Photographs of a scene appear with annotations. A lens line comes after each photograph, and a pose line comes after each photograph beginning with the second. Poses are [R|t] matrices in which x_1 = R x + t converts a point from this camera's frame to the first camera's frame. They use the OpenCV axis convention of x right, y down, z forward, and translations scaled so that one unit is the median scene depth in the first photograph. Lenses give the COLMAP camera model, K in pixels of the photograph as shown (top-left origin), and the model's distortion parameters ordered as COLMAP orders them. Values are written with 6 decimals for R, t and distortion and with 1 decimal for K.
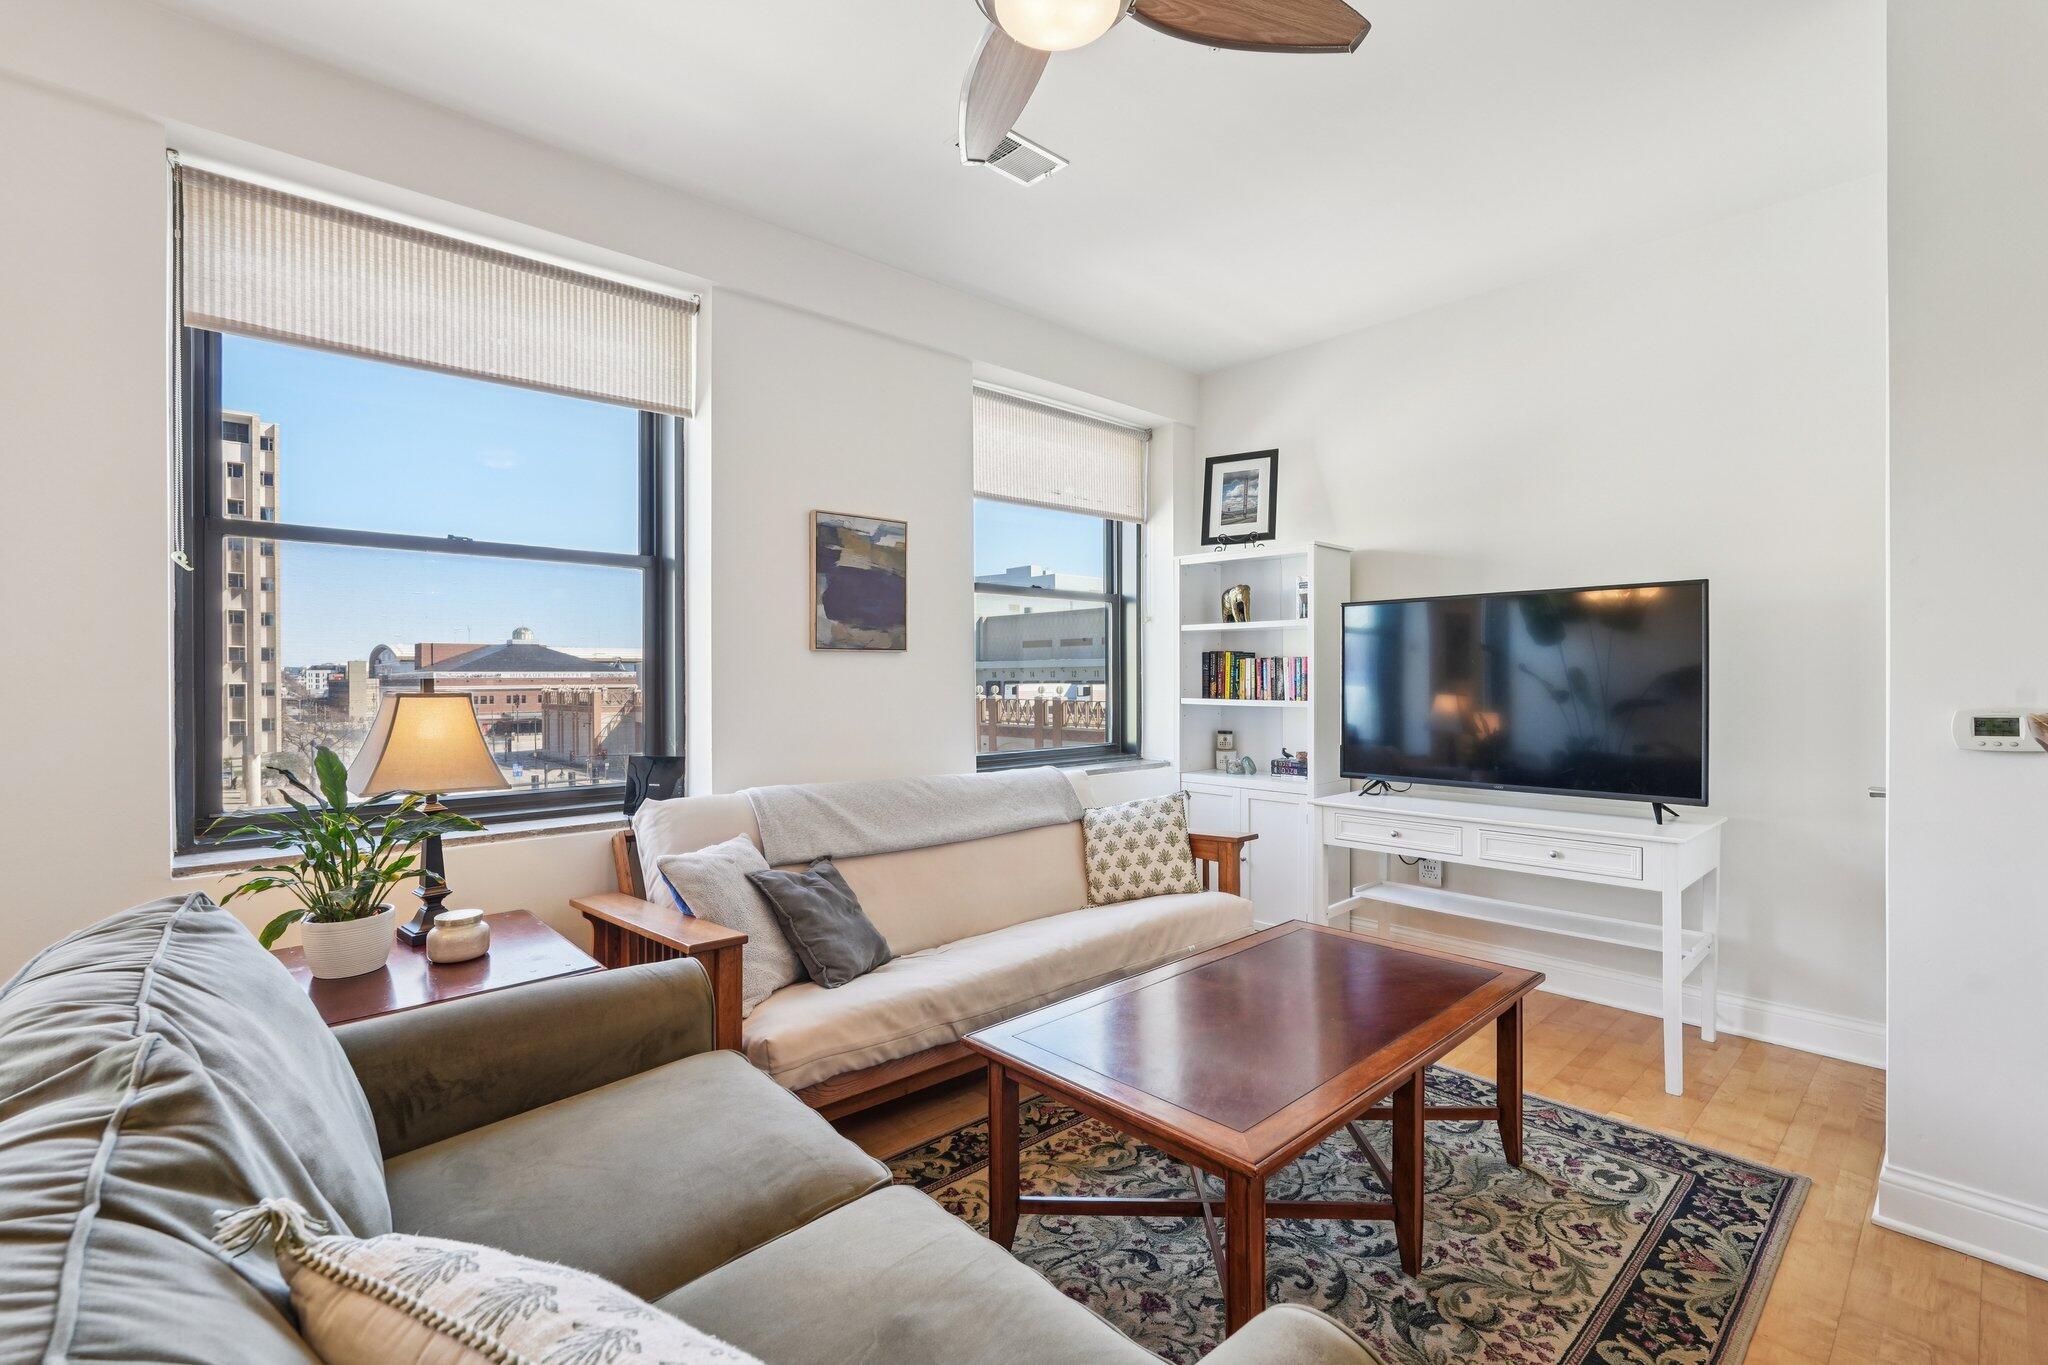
lens RADIAL K [[900.1, 0, 1029.8], [0, 900.1, 680.6], [0, 0, 1]] dist [-0.010082, 0.002399]
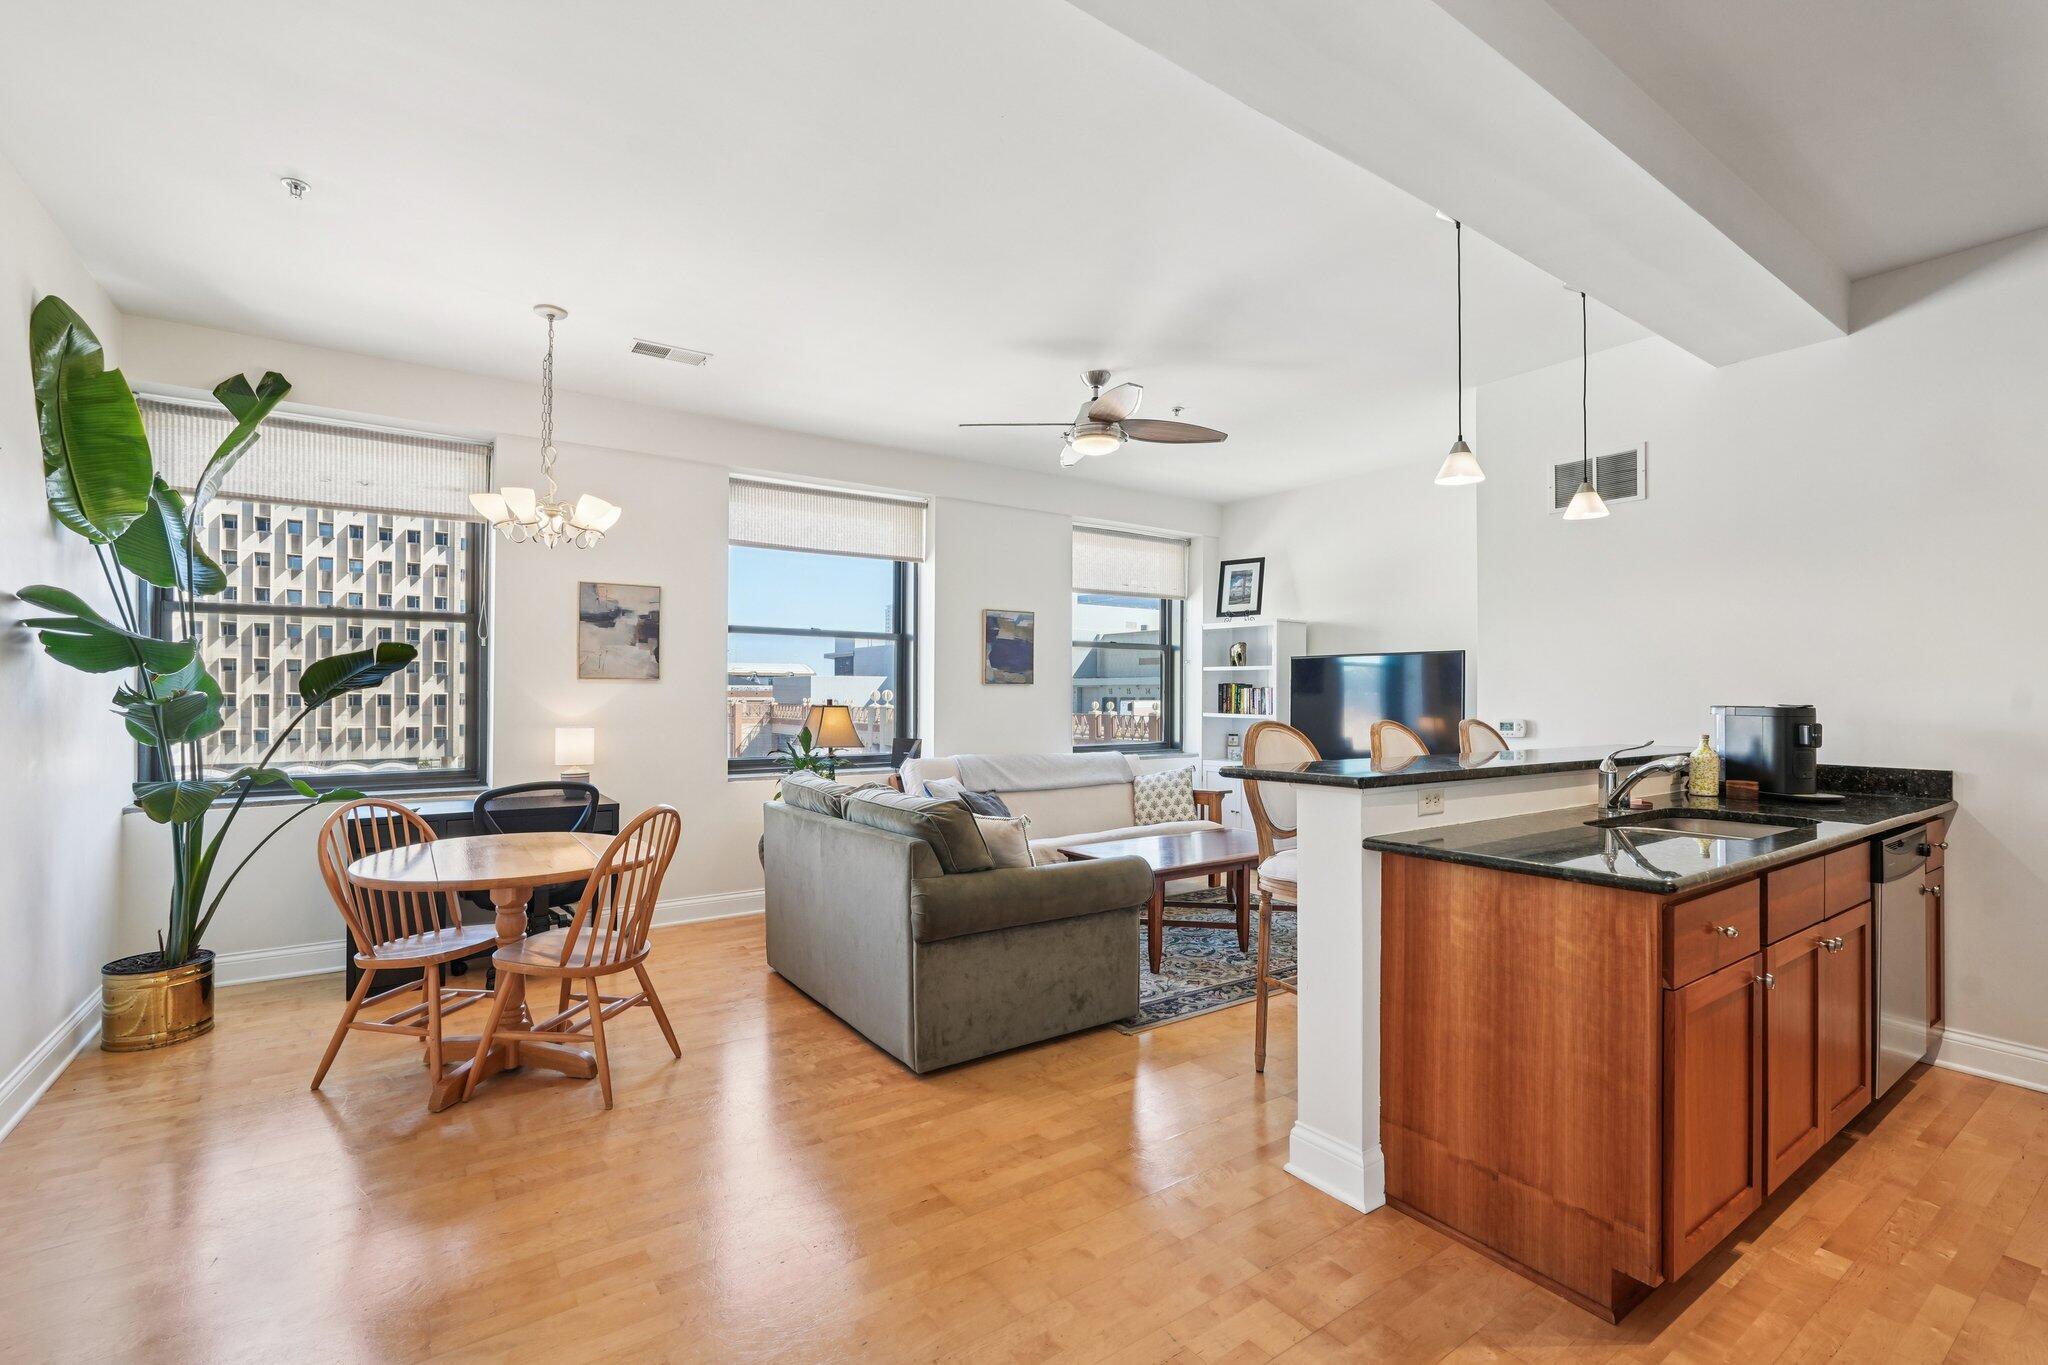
lens RADIAL K [[900.1, 0, 1031.1], [0, 900.1, 695.4], [0, 0, 1]] dist [-0.010082, 0.002399]
pose [[0.991738, 0.007935, -0.128037, 0.087860], [-0.008110, 0.999967, -0.000839, -0.009332], [0.128026, 0.001870, 0.991769, -0.776483]]
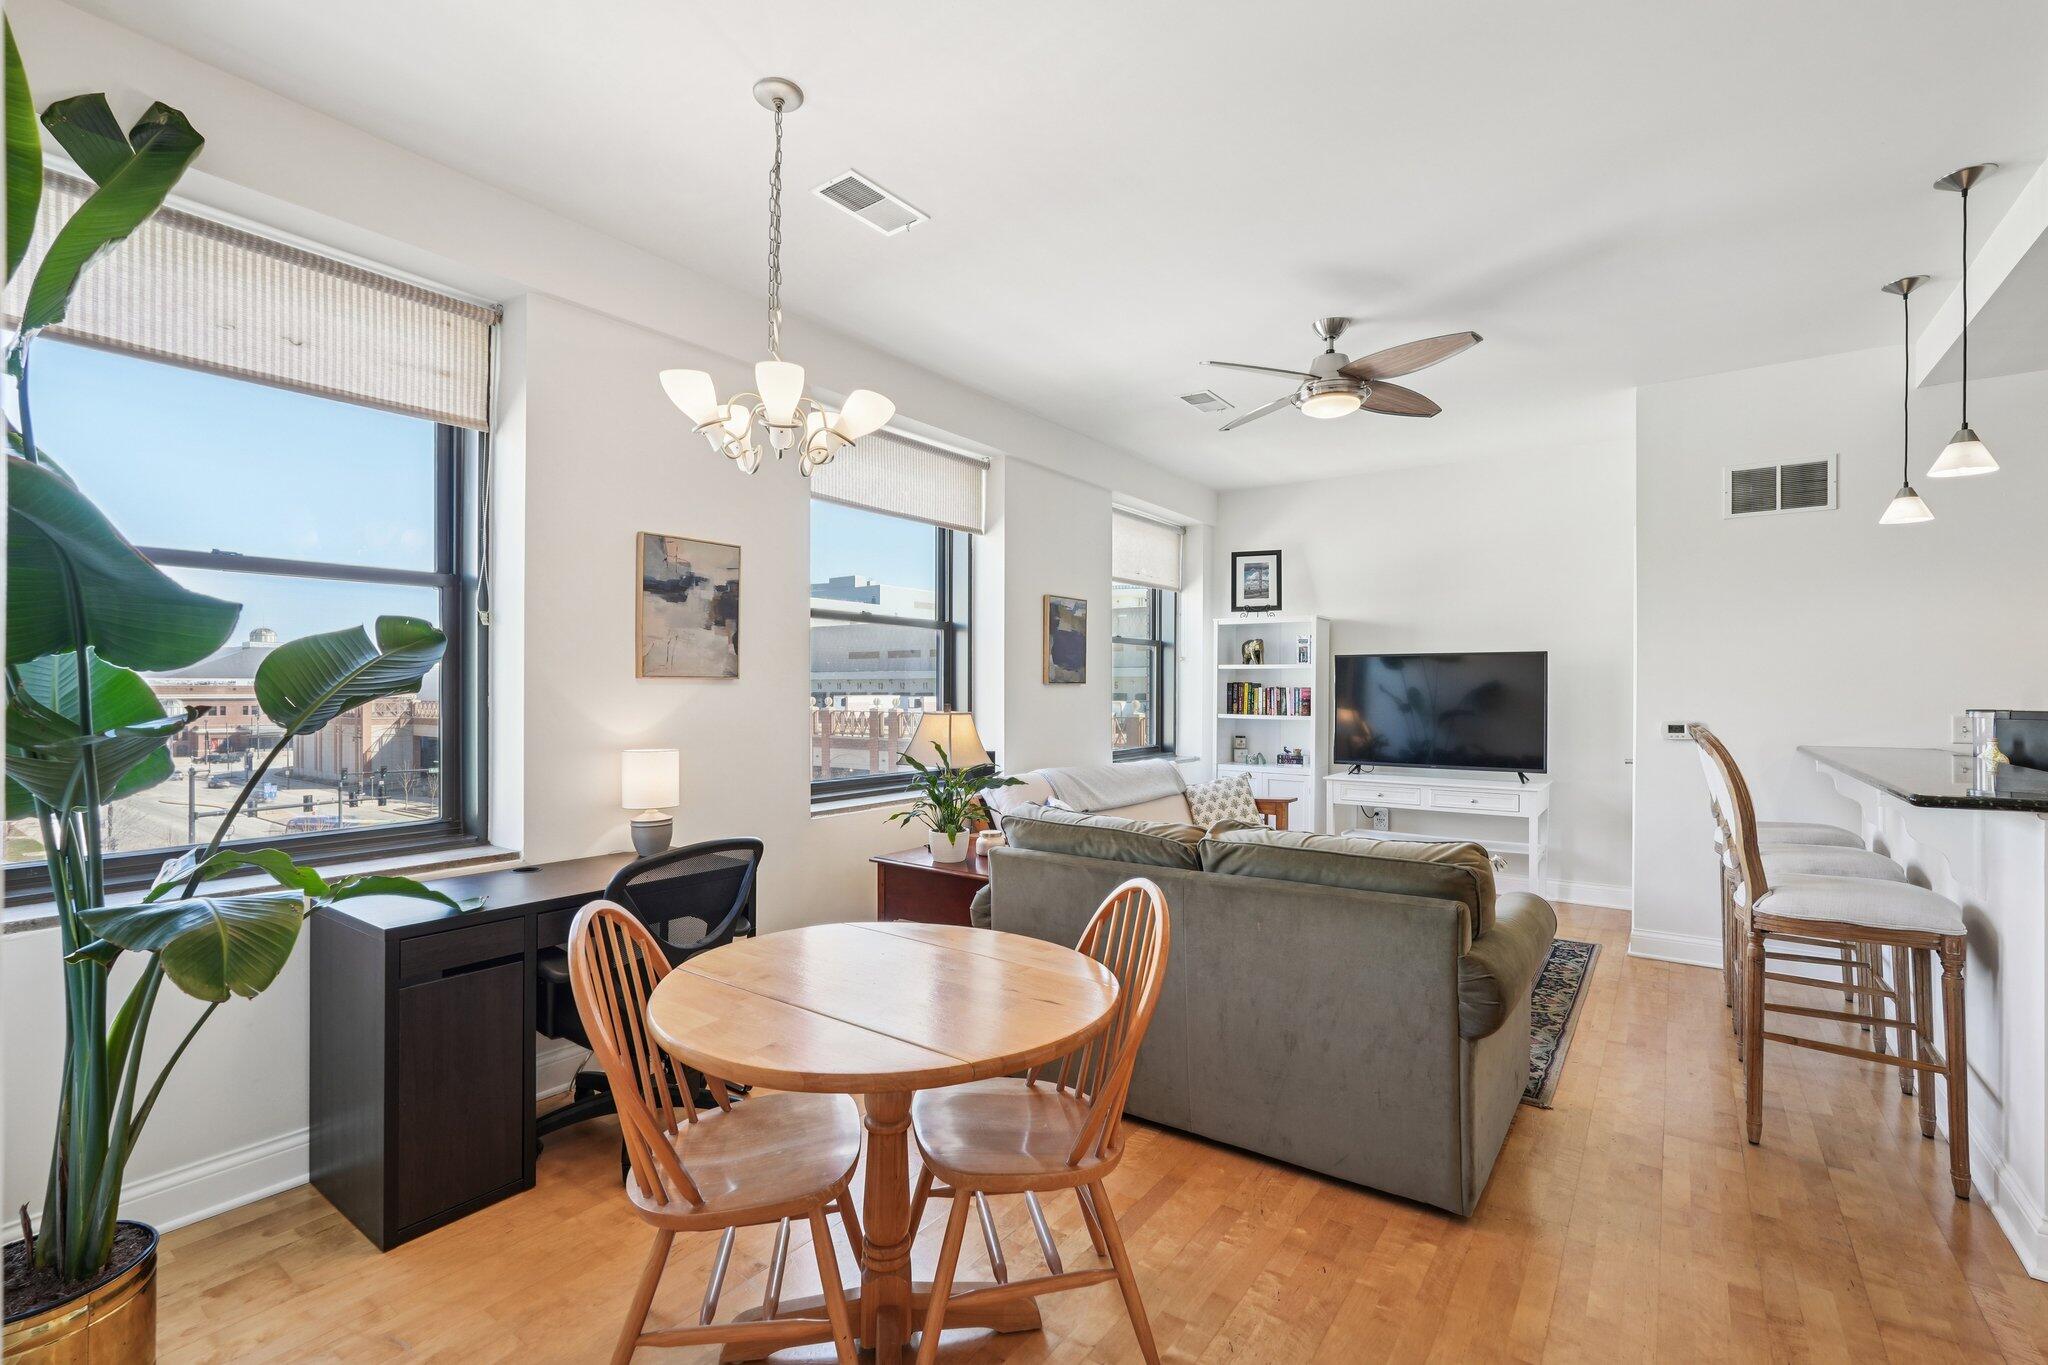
lens RADIAL K [[900.1, 0, 1034.7], [0, 900.1, 690.2], [0, 0, 1]] dist [-0.010082, 0.002399]
pose [[0.979052, 0.006530, 0.203508, -0.540173], [-0.006039, 0.999977, -0.003037, -0.016575], [-0.203523, 0.001745, 0.979069, -0.496208]]
